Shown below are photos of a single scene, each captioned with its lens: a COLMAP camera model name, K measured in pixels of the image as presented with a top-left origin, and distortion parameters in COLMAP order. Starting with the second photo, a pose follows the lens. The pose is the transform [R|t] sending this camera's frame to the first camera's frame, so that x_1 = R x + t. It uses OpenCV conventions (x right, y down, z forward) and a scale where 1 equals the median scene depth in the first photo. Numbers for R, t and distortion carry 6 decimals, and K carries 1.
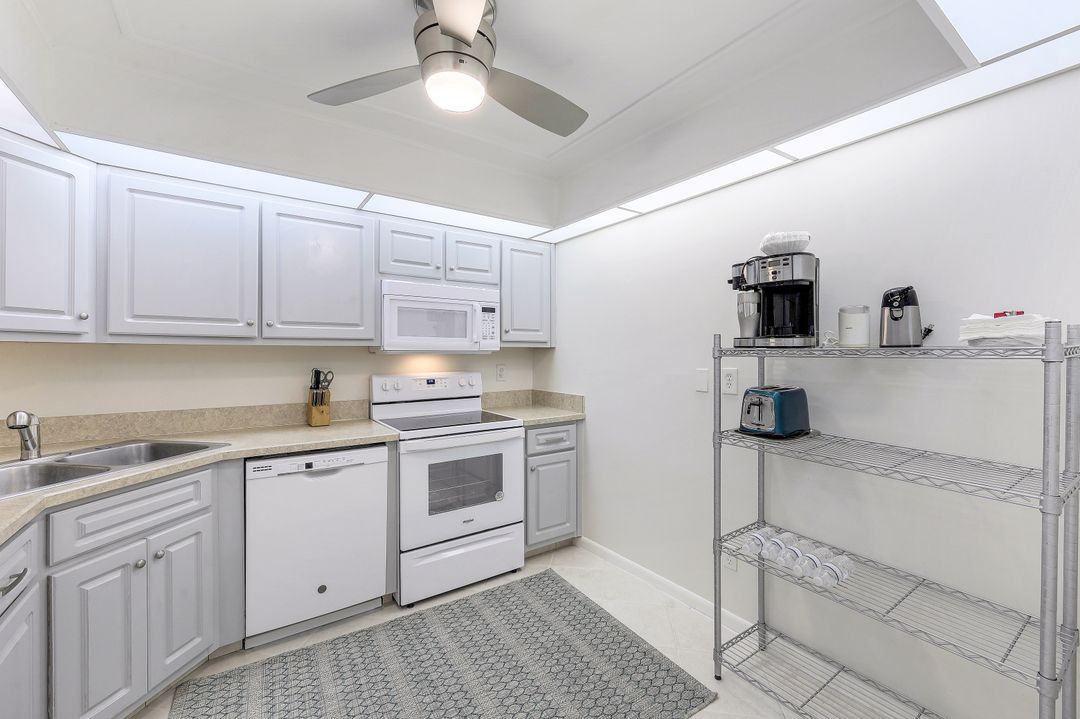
lens RADIAL K [[440.7, 0, 536.6], [0, 440.7, 354.1], [0, 0, 1]] dist [-0.000562, -0.000348]
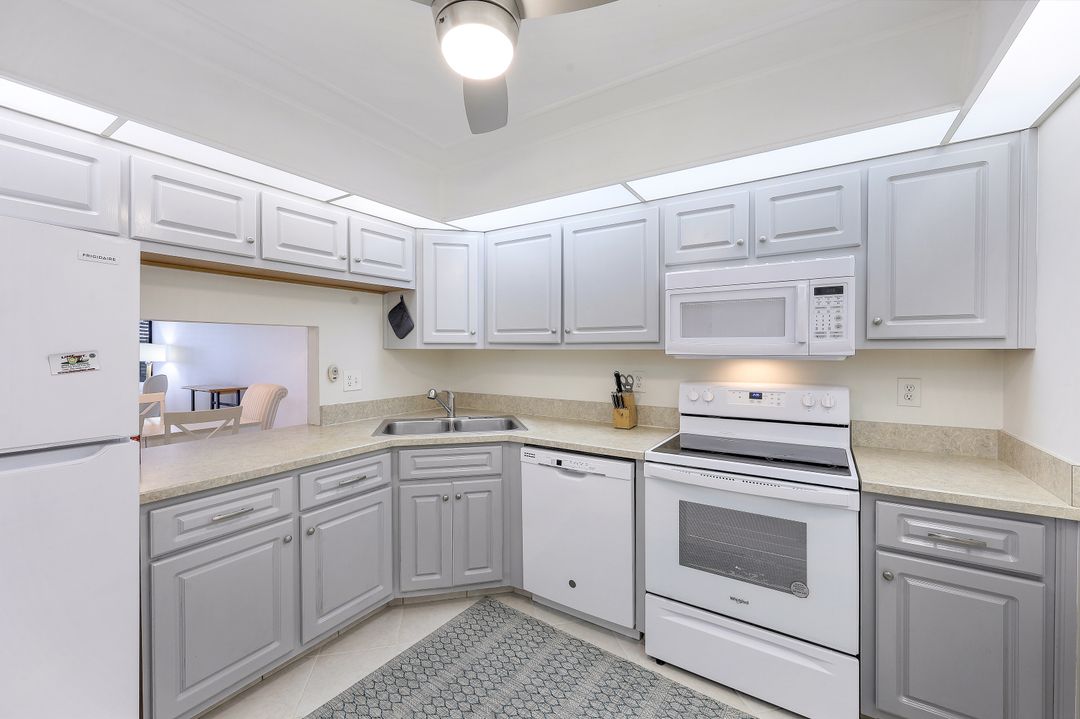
lens RADIAL K [[430.6, 0, 532.8], [0, 430.6, 352.2], [0, 0, 1]] dist [0.000554, -0.000115]
pose [[0.380094, 0.007900, -0.924914, 0.377526], [-0.000344, 0.999965, 0.008400, -0.022114], [0.924948, -0.002874, 0.380084, 0.475784]]
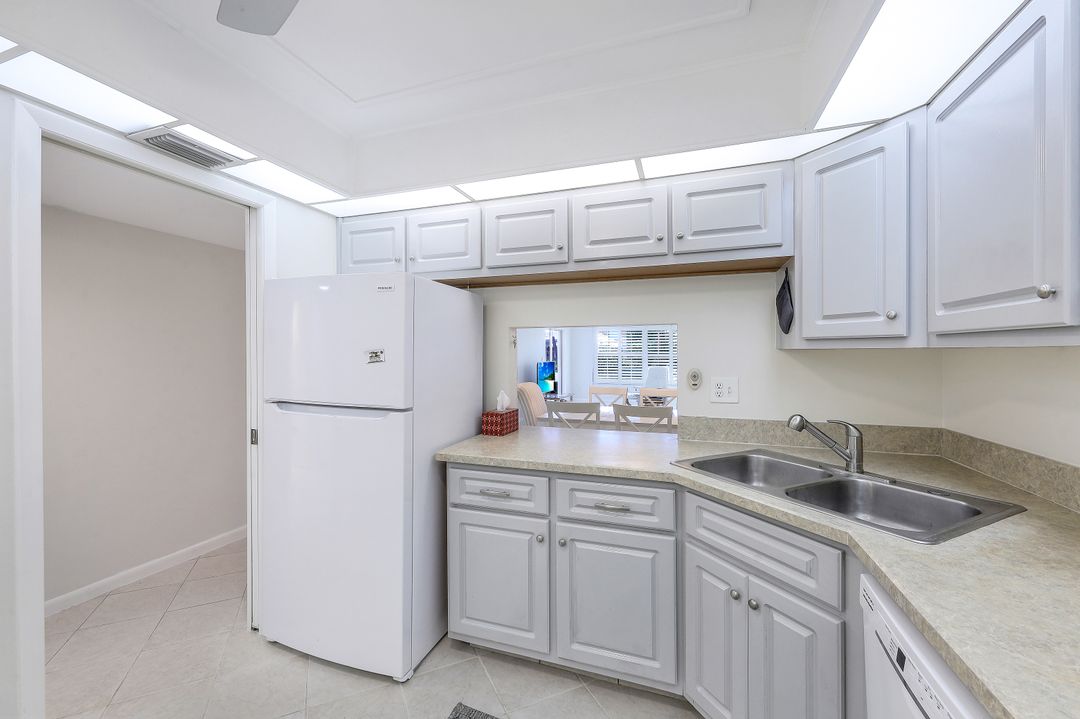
lens RADIAL K [[440.7, 0, 536.6], [0, 440.7, 354.1], [0, 0, 1]] dist [-0.000562, -0.000348]
pose [[-0.806646, 0.002185, -0.591031, -0.024171], [0.000361, 0.999995, 0.003205, -0.013988], [0.591035, 0.002372, -0.806643, 0.987474]]
